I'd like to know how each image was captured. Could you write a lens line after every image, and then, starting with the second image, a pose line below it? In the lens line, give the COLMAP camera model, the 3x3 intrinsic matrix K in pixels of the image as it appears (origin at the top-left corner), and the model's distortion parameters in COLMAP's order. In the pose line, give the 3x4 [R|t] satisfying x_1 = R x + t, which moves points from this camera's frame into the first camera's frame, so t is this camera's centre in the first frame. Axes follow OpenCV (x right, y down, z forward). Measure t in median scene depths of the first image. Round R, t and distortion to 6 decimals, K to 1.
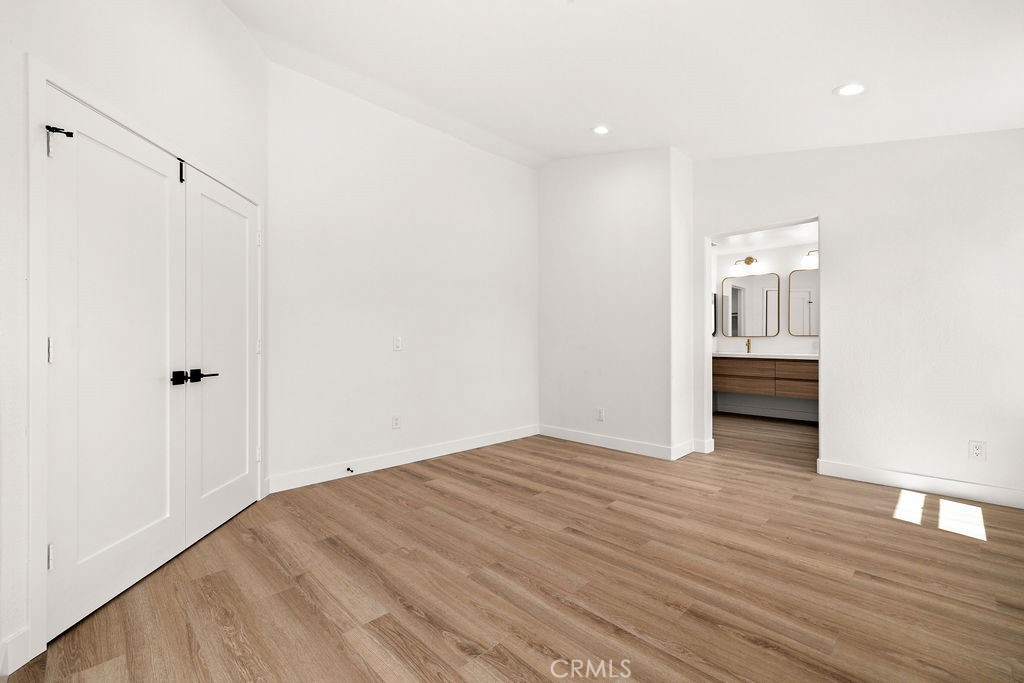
lens RADIAL K [[433.3, 0, 502.3], [0, 433.3, 339.9], [0, 0, 1]] dist [-0.000011, 0.001176]
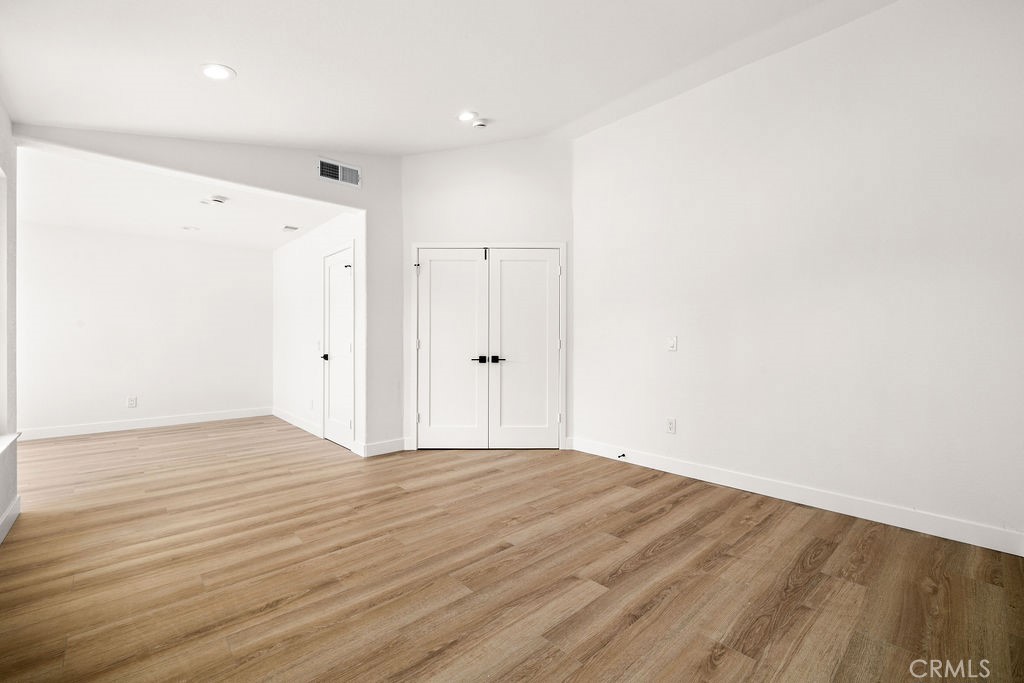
lens RADIAL K [[433.3, 0, 506.5], [0, 433.3, 343.0], [0, 0, 1]] dist [-0.000011, 0.001176]
pose [[-0.028894, 0.006672, -0.999560, 0.969664], [0.005652, 0.999963, 0.006511, 0.001988], [0.999566, -0.005462, -0.028931, 0.931001]]
